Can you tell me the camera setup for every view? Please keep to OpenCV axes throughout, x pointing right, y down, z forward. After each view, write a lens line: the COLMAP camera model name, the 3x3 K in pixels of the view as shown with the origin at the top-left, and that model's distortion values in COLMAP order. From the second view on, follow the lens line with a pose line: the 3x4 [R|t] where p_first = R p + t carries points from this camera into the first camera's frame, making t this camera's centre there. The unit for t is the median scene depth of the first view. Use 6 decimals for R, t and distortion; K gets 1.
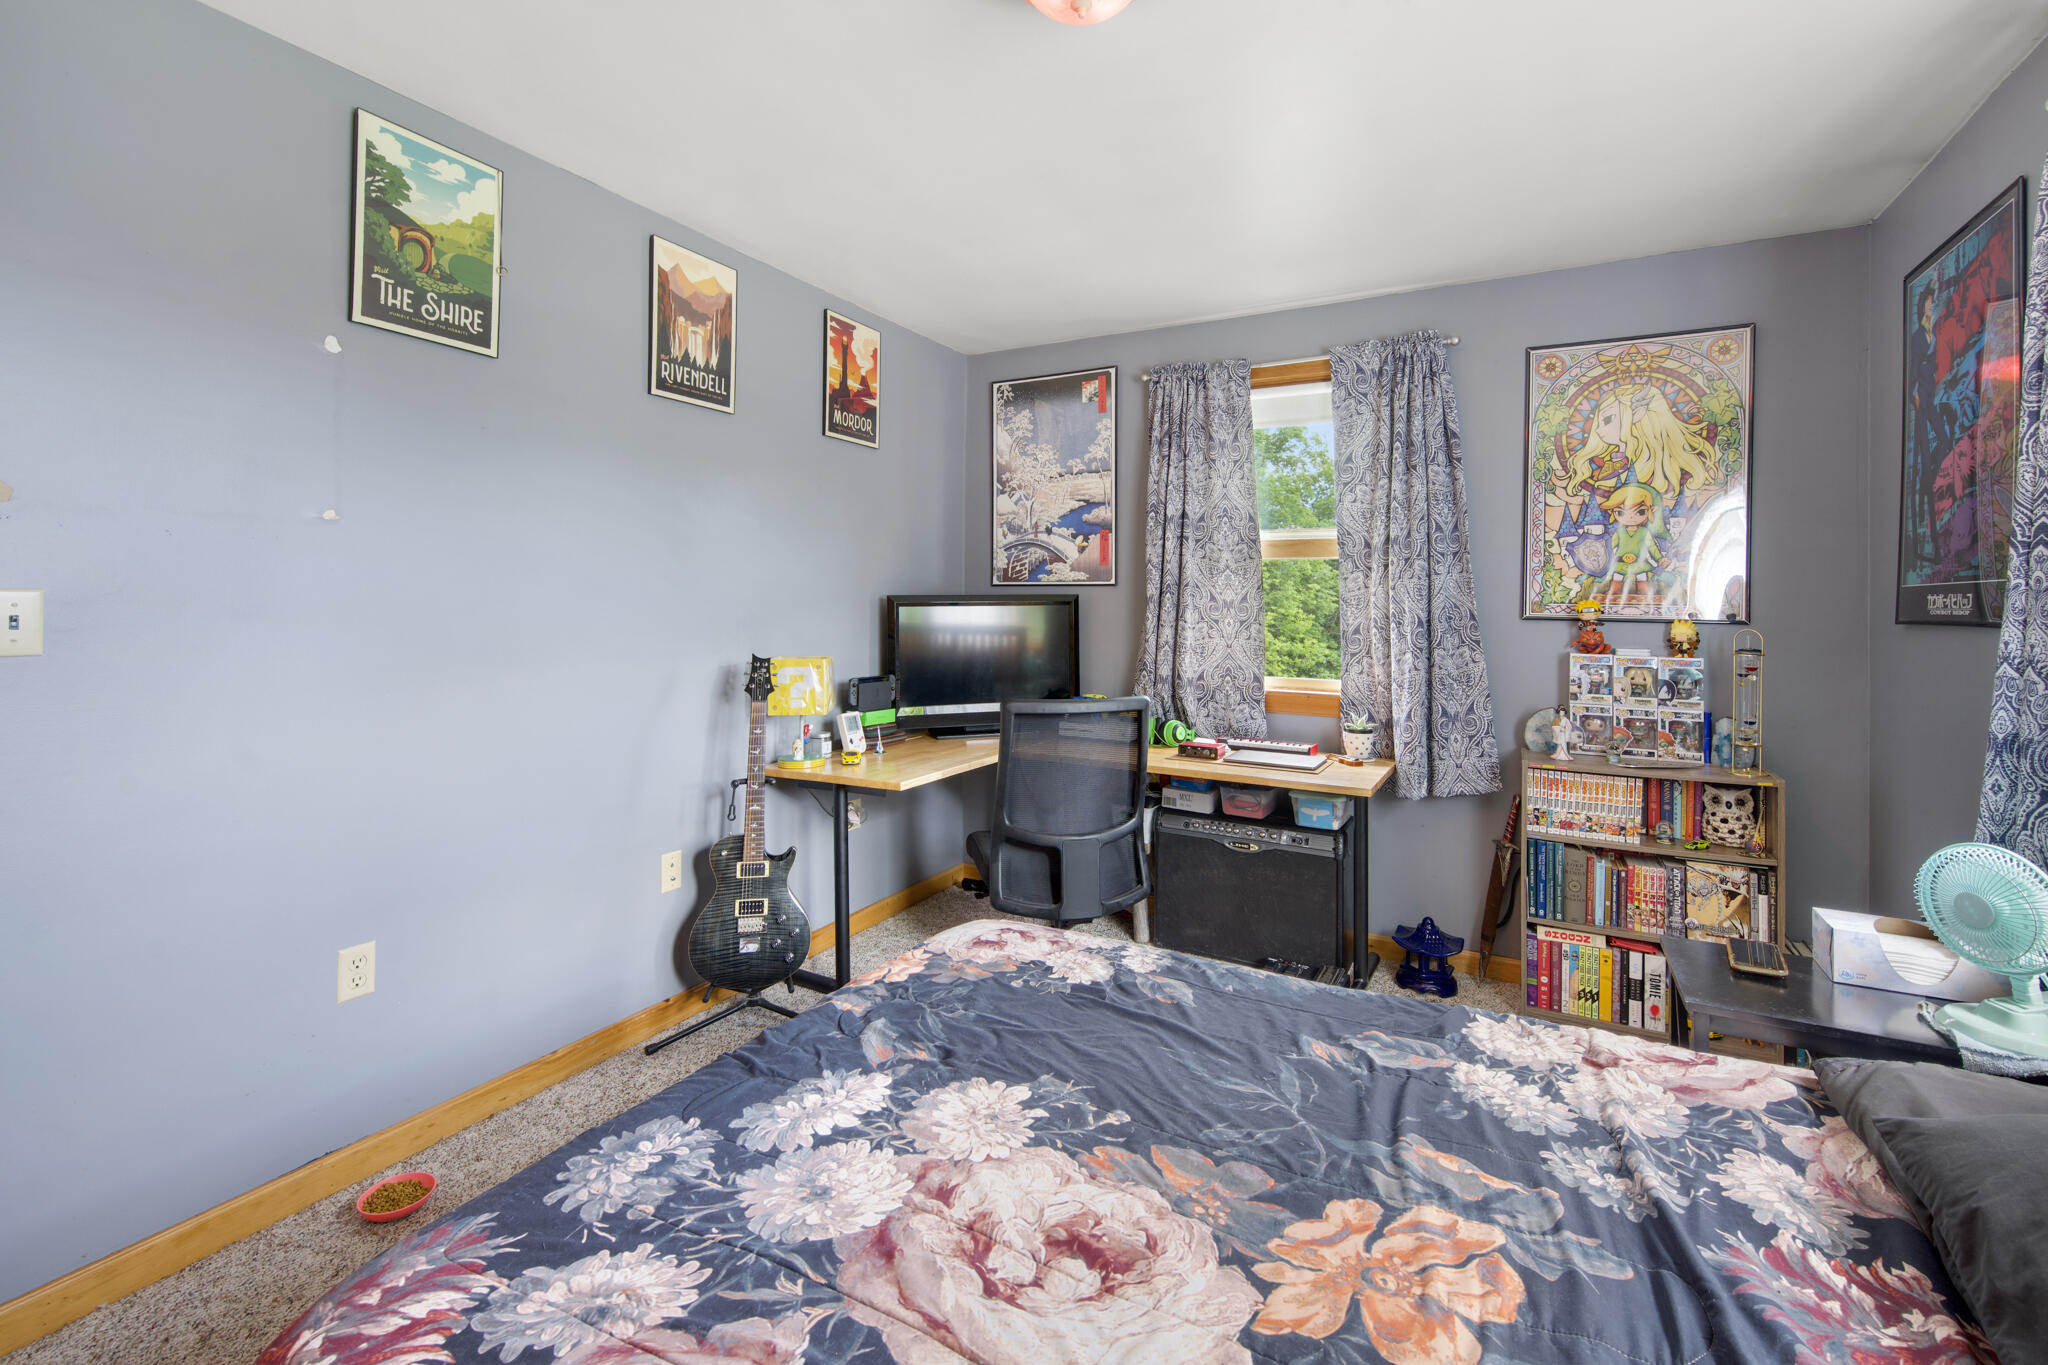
lens RADIAL K [[853.3, 0, 1015.1], [0, 853.3, 597.2], [0, 0, 1]] dist [0.000227, -0.000052]
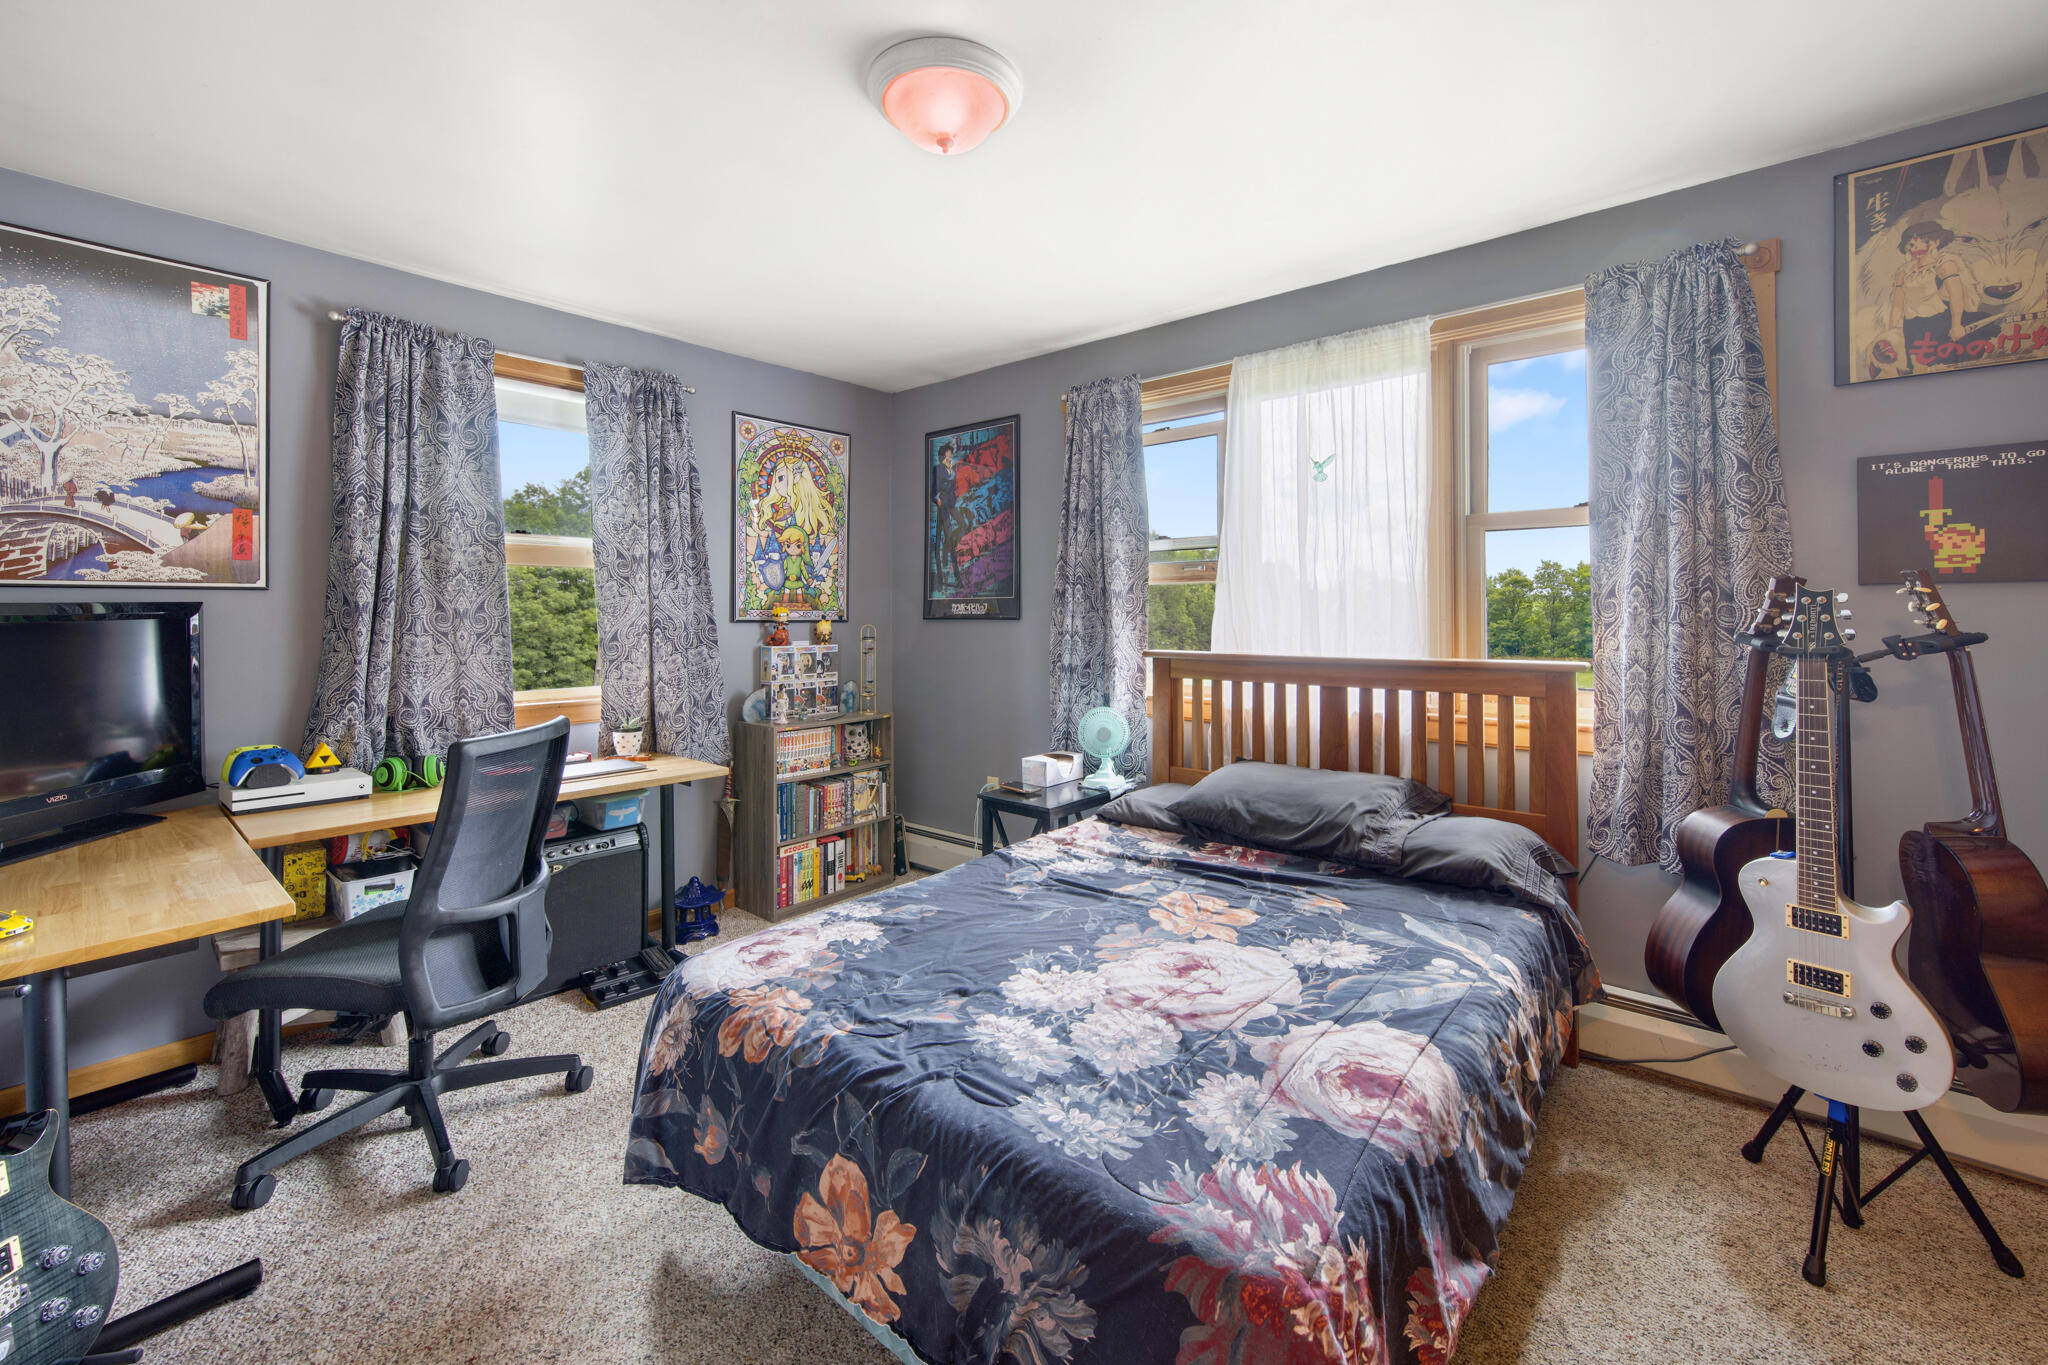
lens RADIAL K [[853.3, 0, 1015.1], [0, 853.3, 597.2], [0, 0, 1]] dist [0.000227, -0.000052]
pose [[0.220168, 0.006499, 0.975440, -0.621928], [-0.000240, 0.999978, -0.006609, -0.003756], [-0.975462, 0.001221, 0.220164, 0.335730]]
